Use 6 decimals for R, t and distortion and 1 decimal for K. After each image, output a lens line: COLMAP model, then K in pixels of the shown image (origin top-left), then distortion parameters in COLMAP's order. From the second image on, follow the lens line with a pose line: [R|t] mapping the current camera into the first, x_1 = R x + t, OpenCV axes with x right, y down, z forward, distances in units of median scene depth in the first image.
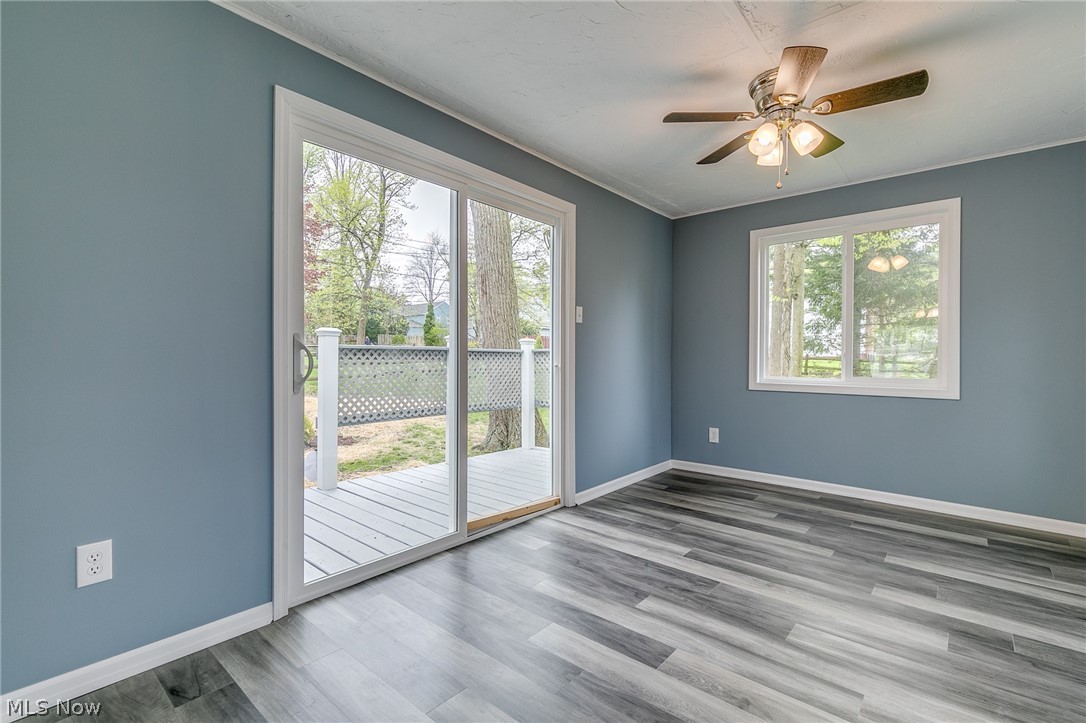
lens RADIAL K [[489.3, 0, 547.0], [0, 489.3, 361.5], [0, 0, 1]] dist [0.005152, -0.000642]
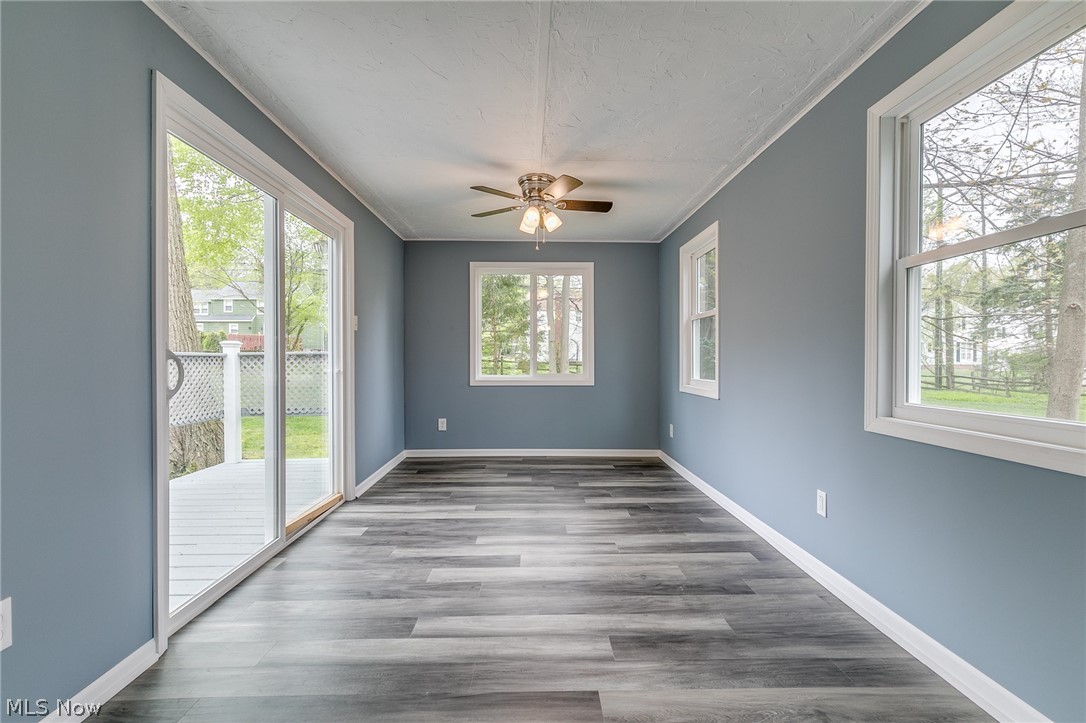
lens RADIAL K [[489.3, 0, 547.0], [0, 489.3, 361.5], [0, 0, 1]] dist [0.005152, -0.000642]
pose [[0.736670, -0.009518, 0.676185, -0.437257], [0.010146, 0.999944, 0.003022, -0.011016], [-0.676176, 0.004635, 0.736725, -0.111282]]
